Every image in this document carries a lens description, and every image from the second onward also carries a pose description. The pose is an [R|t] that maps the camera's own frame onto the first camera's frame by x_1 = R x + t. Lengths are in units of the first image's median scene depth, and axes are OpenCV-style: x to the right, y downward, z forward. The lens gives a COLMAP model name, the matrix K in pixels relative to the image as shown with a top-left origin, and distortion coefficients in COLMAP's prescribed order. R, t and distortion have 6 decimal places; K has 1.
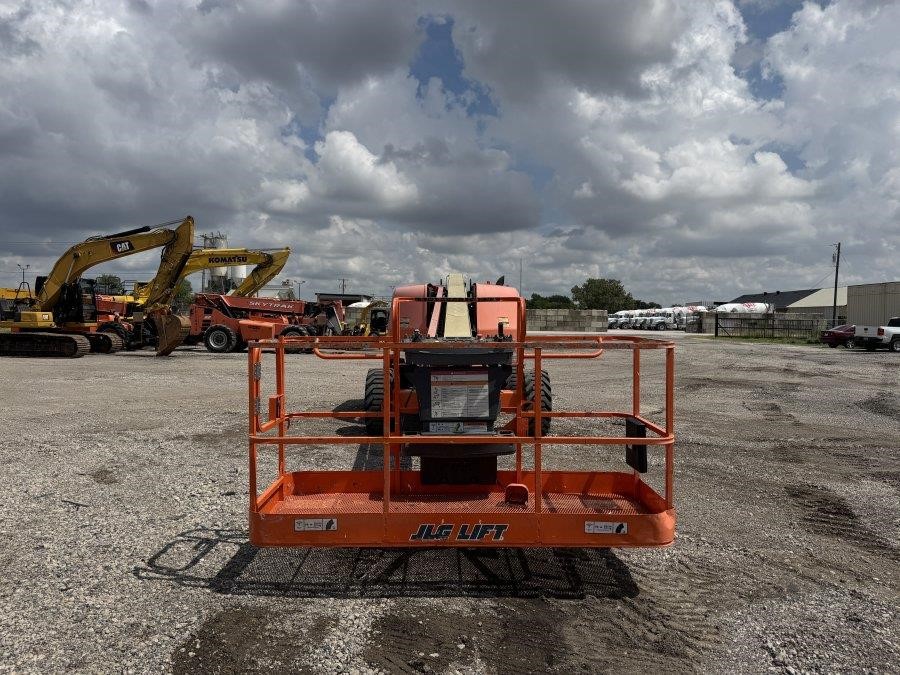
lens RADIAL K [[632.8, 0, 444.4], [0, 632.8, 336.0], [0, 0, 1]] dist [0.026822, -0.033807]
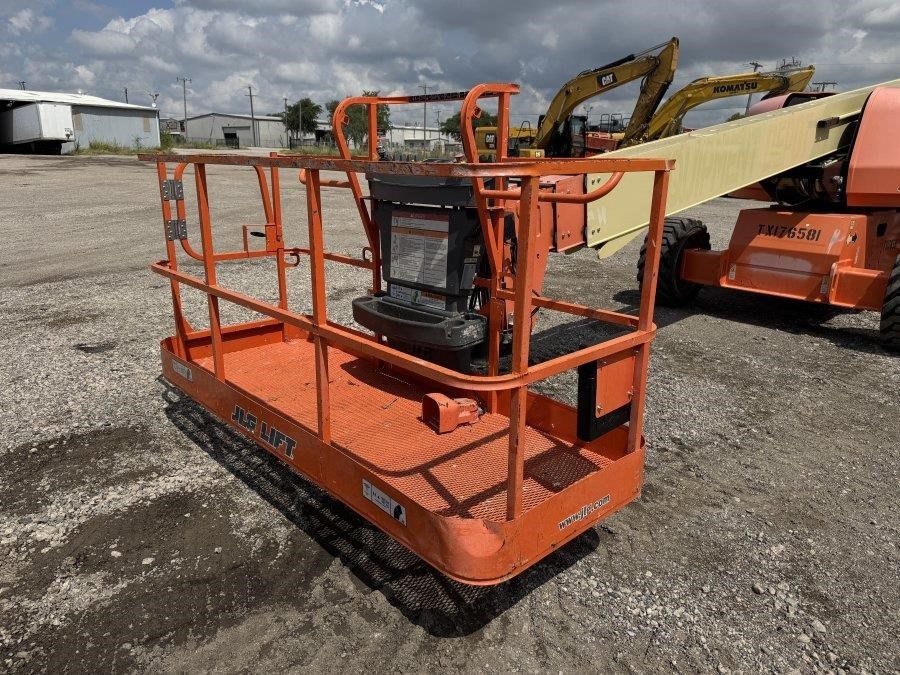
lens RADIAL K [[632.8, 0, 445.0], [0, 632.8, 342.7], [0, 0, 1]] dist [0.026822, -0.033807]
pose [[0.683894, 0.218986, -0.695941, 0.533510], [-0.040022, 0.963715, 0.263916, 0.009831], [0.728483, -0.152637, 0.667843, 0.556790]]
